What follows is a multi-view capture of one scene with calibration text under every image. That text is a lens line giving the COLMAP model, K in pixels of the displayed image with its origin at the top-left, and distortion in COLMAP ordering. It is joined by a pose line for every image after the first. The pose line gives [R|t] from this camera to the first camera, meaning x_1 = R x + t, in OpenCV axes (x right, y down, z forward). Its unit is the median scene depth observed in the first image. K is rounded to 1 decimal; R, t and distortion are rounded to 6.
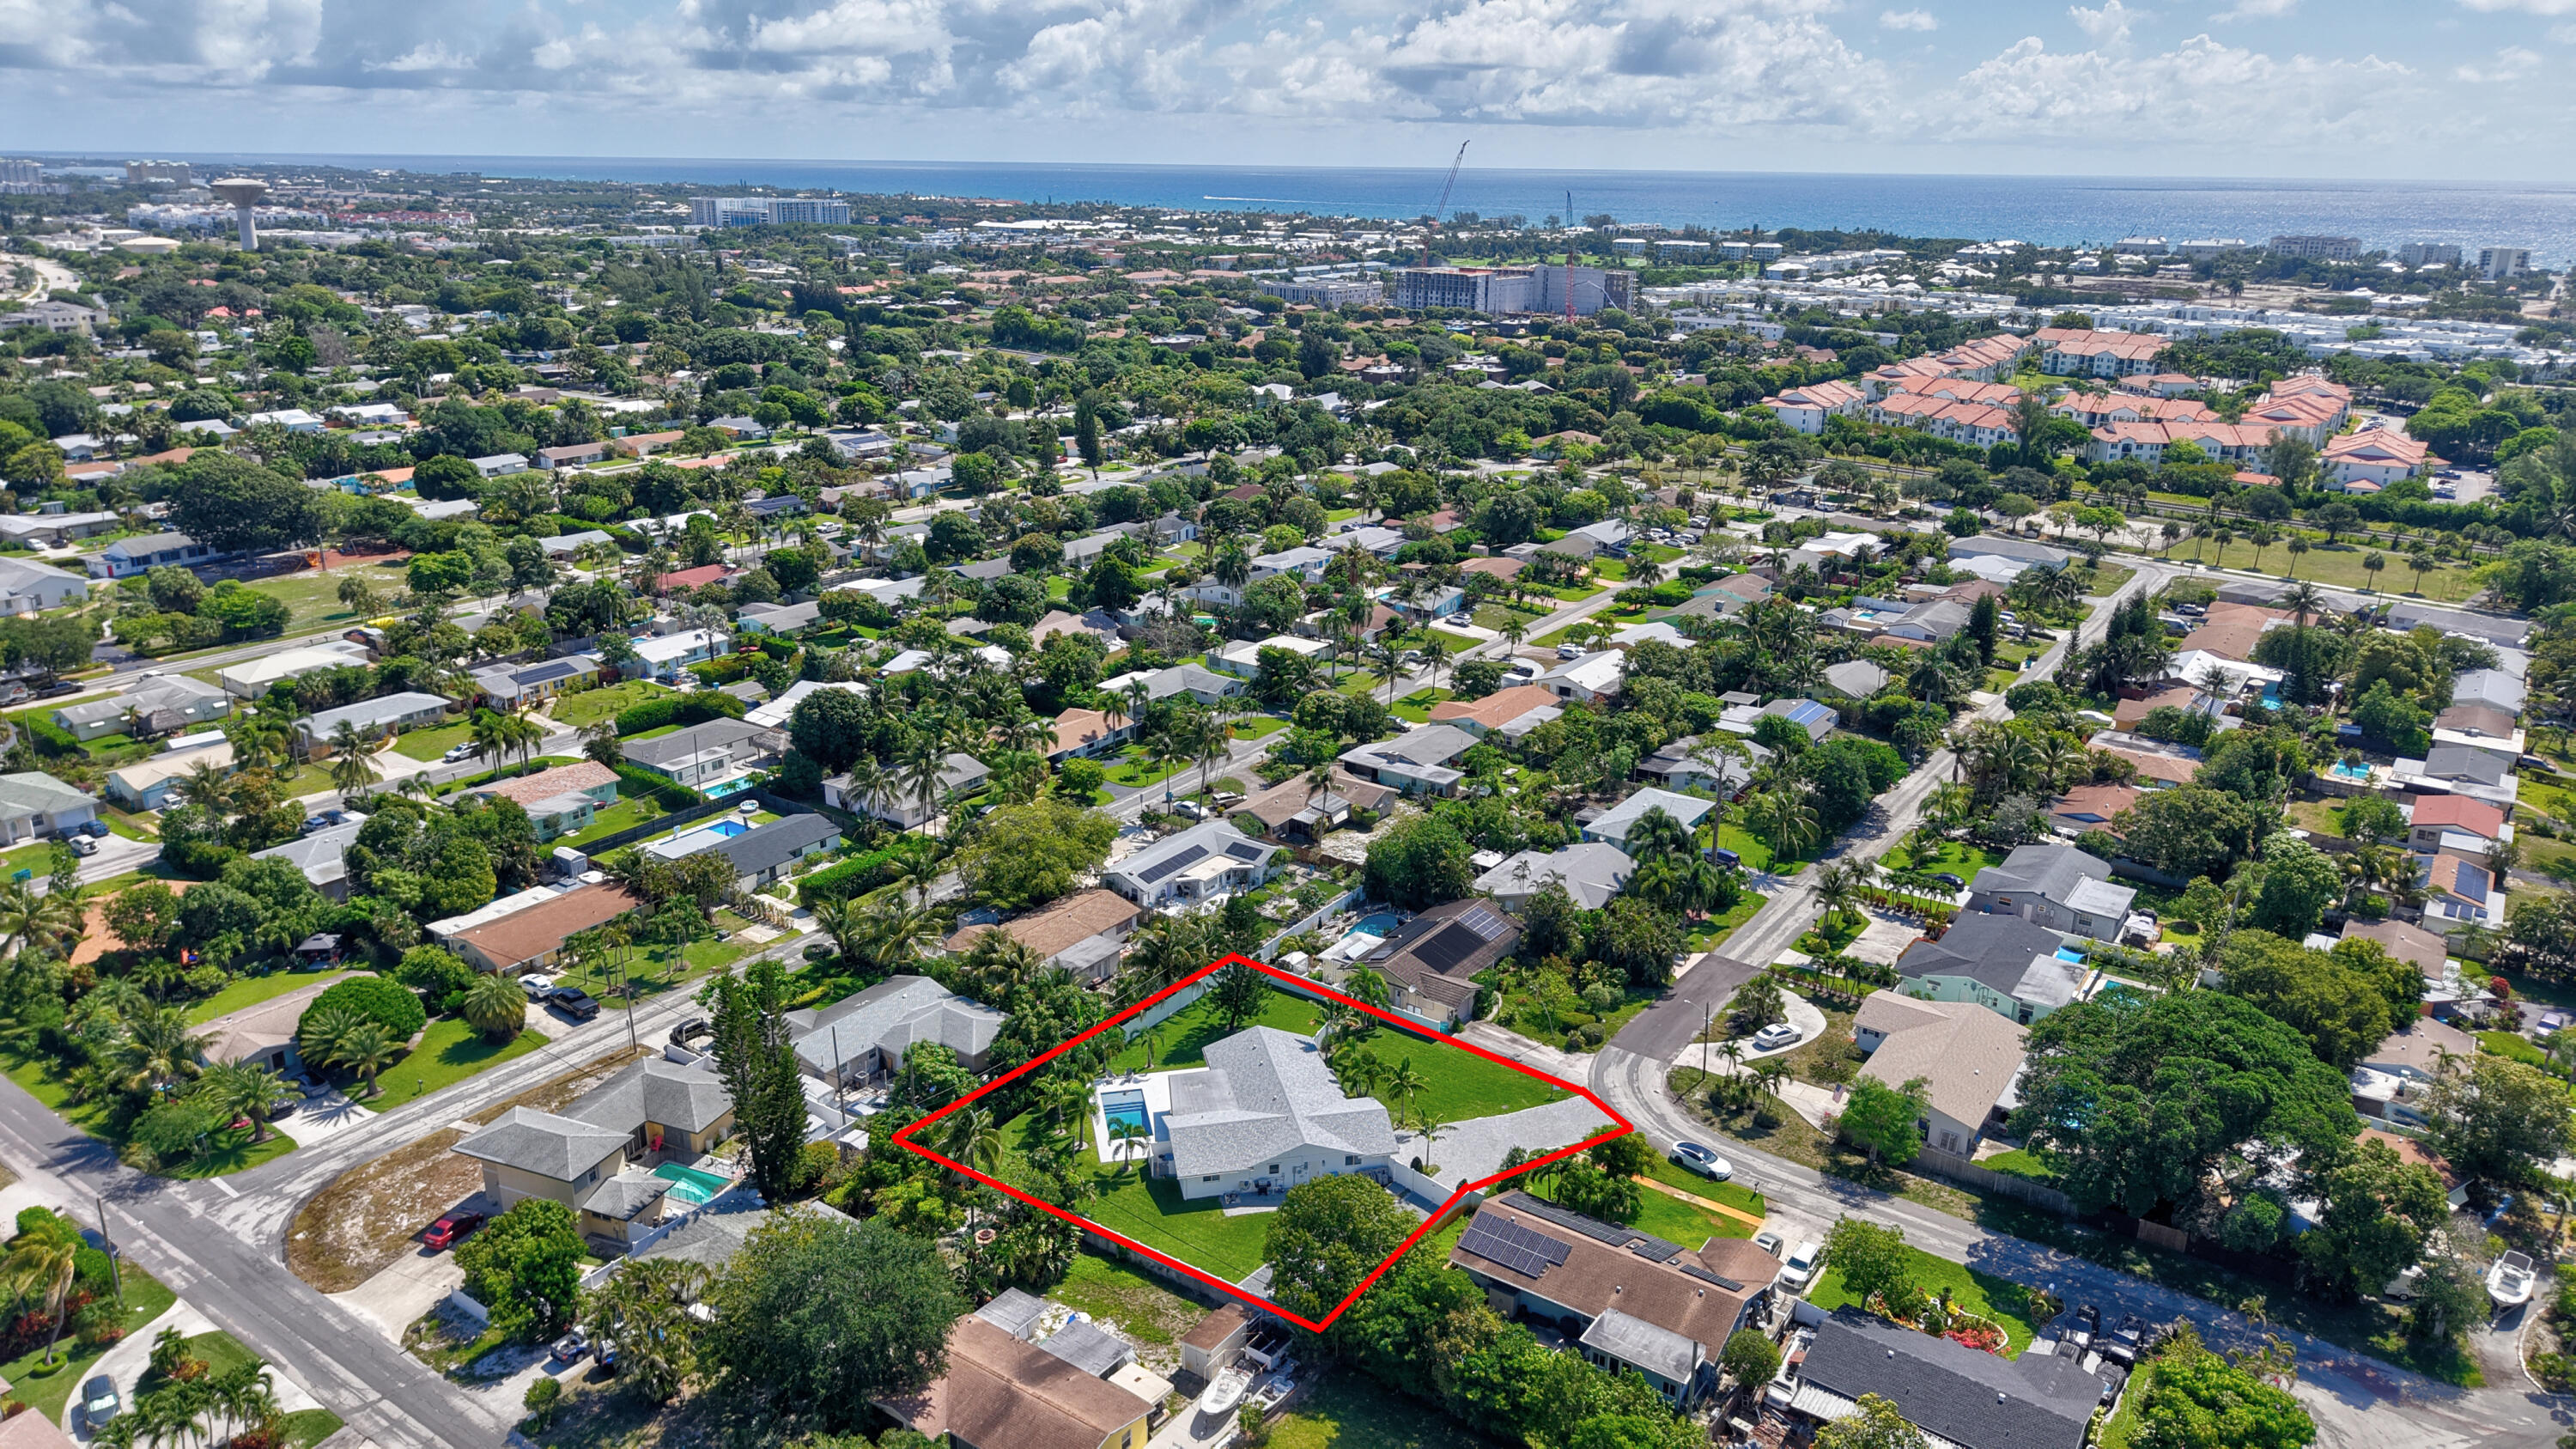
lens RADIAL K [[1712.5, 0, 1285.2], [0, 1712.5, 735.8], [0, 0, 1]] dist [0.024045, -0.021625]
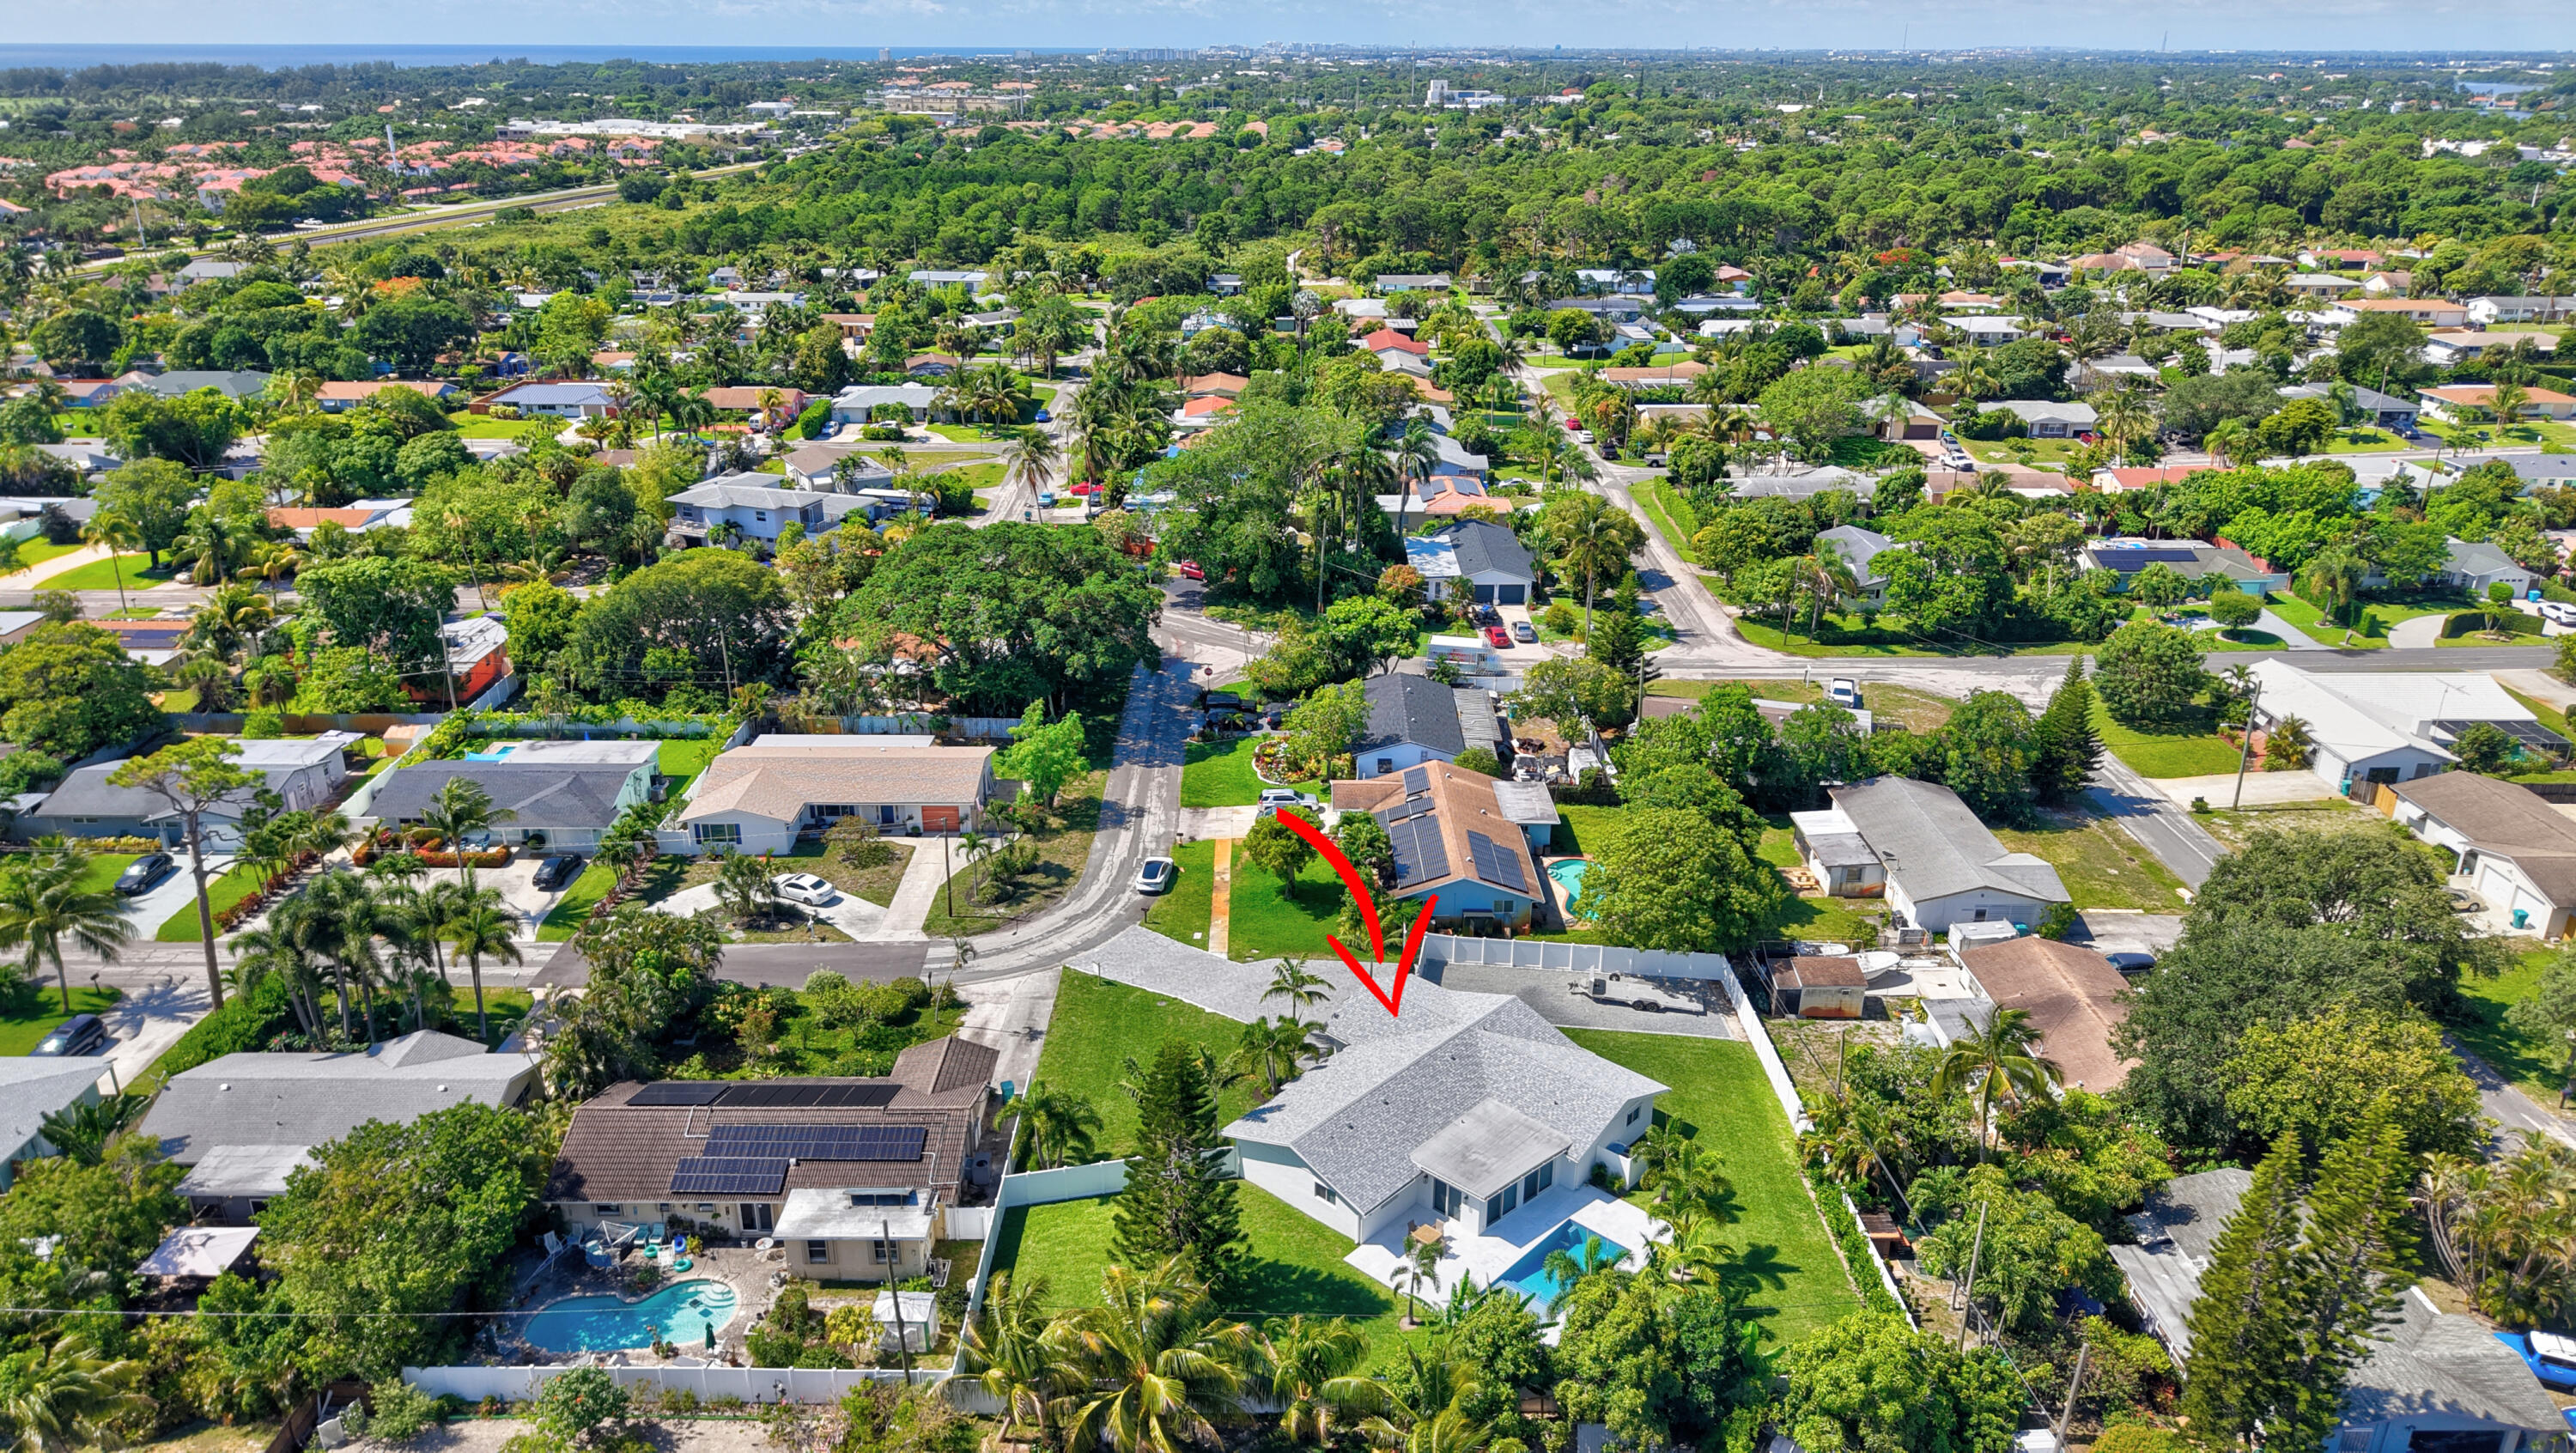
lens RADIAL K [[1712.4, 0, 1285.2], [0, 1712.4, 737.8], [0, 0, 1]] dist [0.024045, -0.021625]
pose [[-0.580336, -0.318507, 0.749509, -0.278130], [0.248430, 0.807238, 0.535396, -0.168587], [-0.775559, 0.496910, -0.389343, 0.815698]]
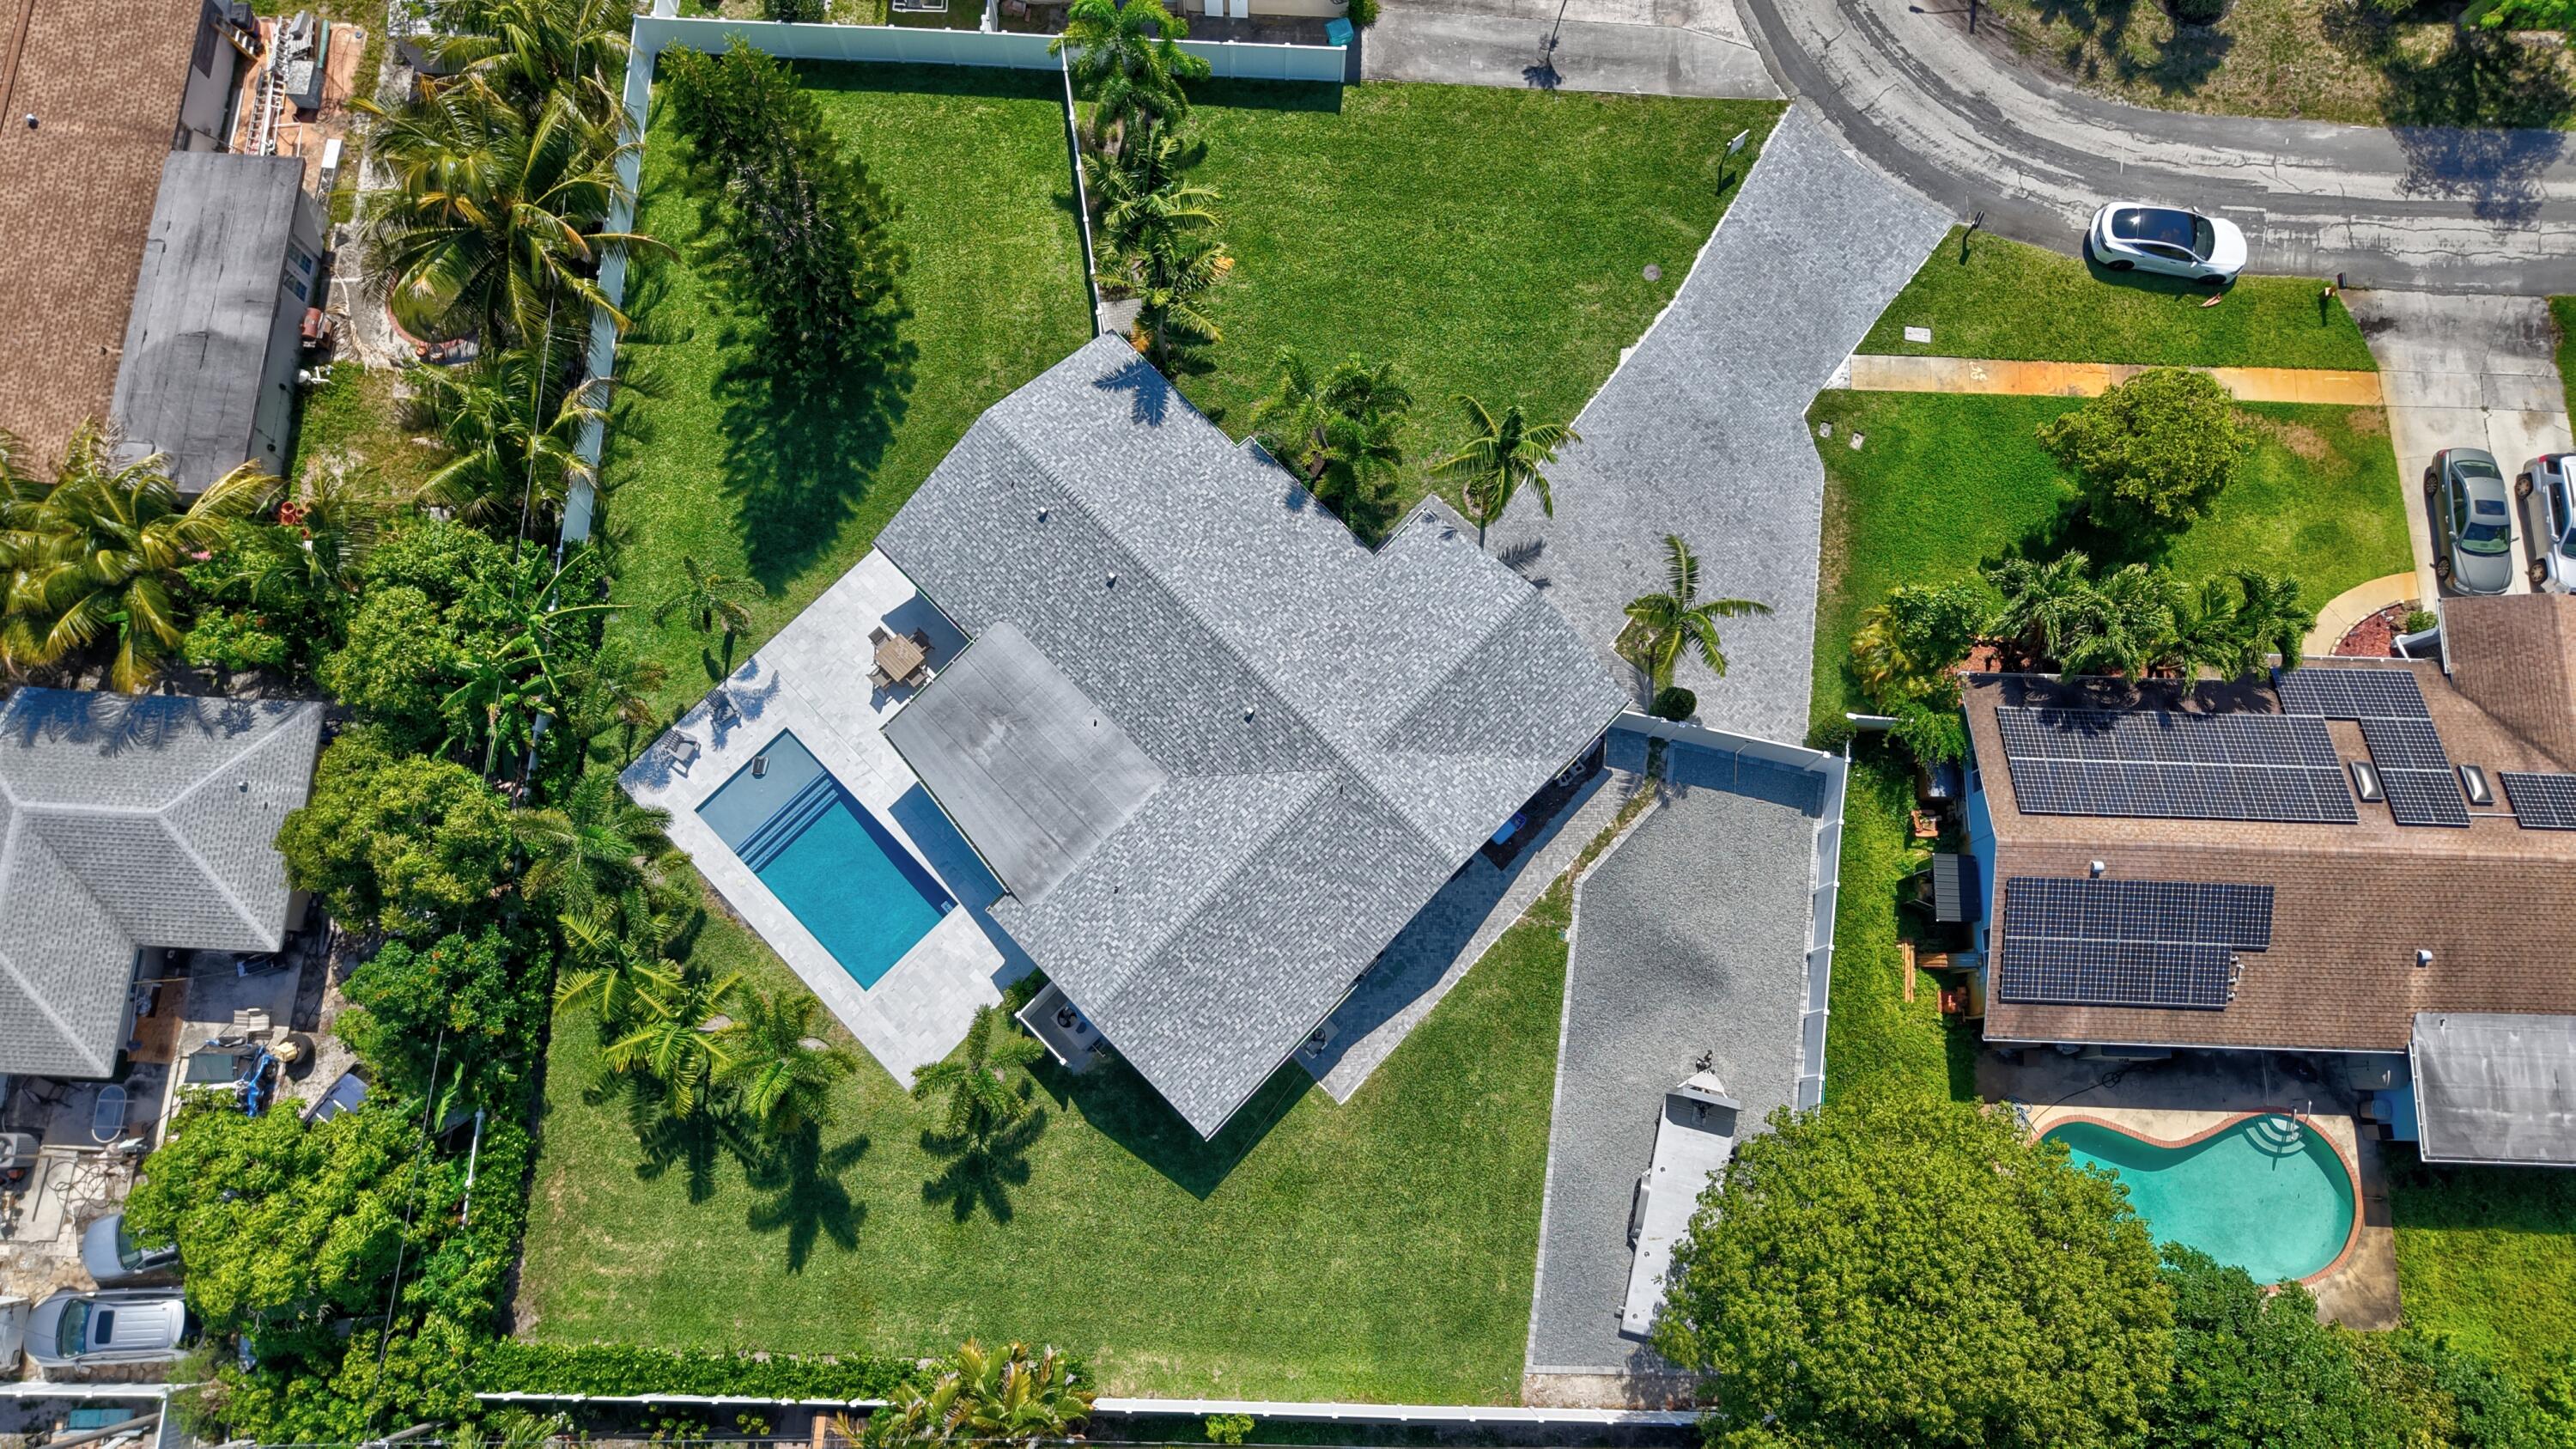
lens RADIAL K [[1712.5, 0, 1285.2], [0, 1712.5, 735.8], [0, 0, 1]] dist [0.024045, -0.021625]
pose [[0.839185, -0.528724, 0.127356, -0.030994], [0.171494, 0.479495, 0.860624, -0.054870], [-0.516100, -0.700382, 0.493058, 0.537782]]
